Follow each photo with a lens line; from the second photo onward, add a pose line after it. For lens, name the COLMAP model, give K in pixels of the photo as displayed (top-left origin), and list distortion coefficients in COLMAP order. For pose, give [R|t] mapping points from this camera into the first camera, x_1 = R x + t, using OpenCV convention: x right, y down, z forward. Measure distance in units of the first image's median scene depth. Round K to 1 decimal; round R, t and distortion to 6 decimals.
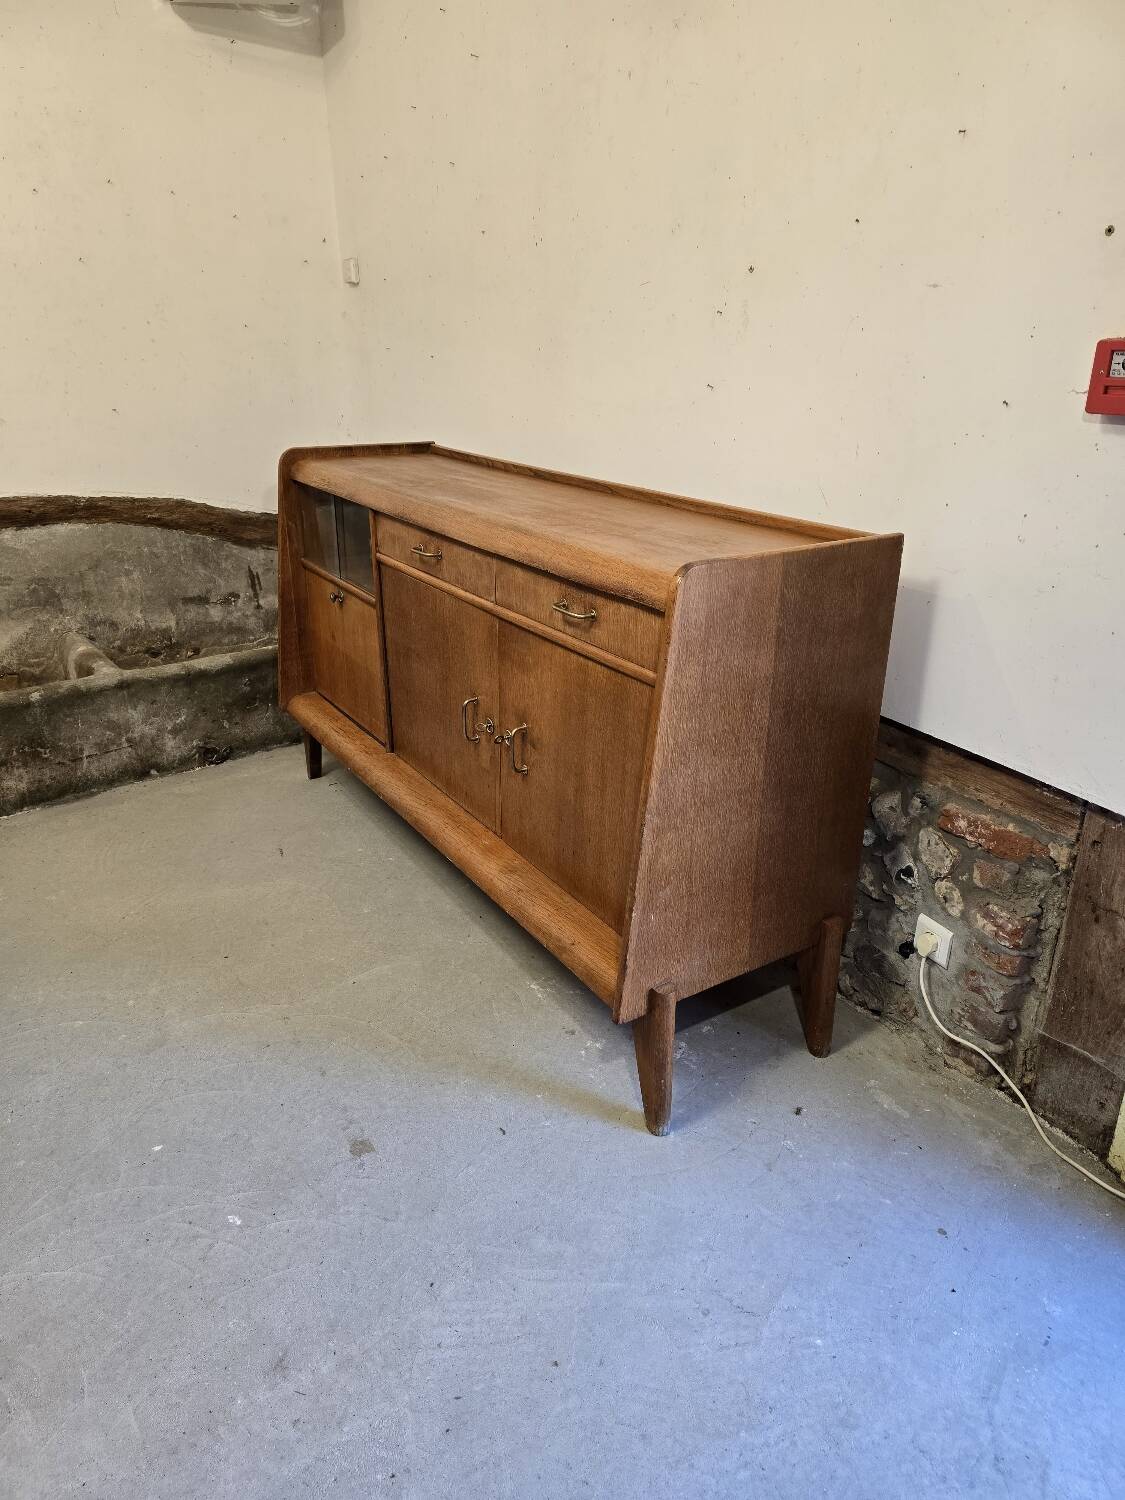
lens RADIAL K [[1005.5, 0, 565.5], [0, 1005.5, 746.8], [0, 0, 1]] dist [0.057688, -0.055287]
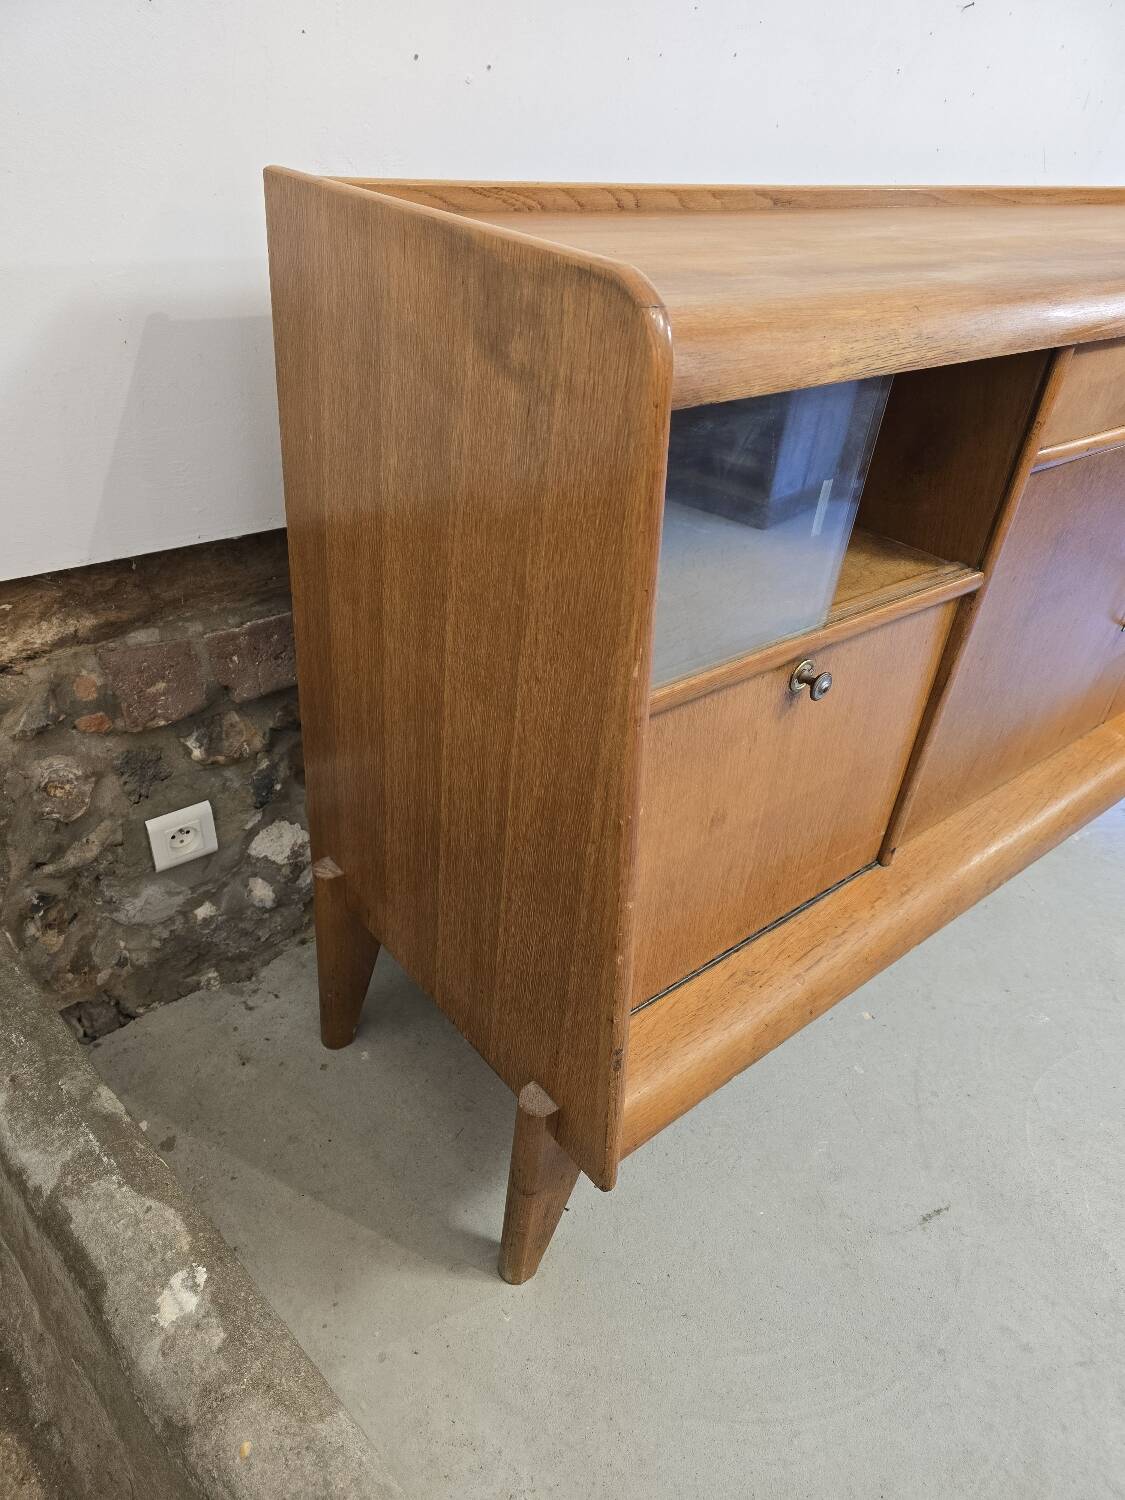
lens RADIAL K [[1005.5, 0, 550.7], [0, 1005.5, 757.6], [0, 0, 1]] dist [0.057688, -0.055287]
pose [[-0.120143, -0.576712, 0.808065, -0.714709], [0.296435, 0.755987, 0.583618, -0.500880], [-0.947466, 0.309657, 0.080131, 1.499055]]
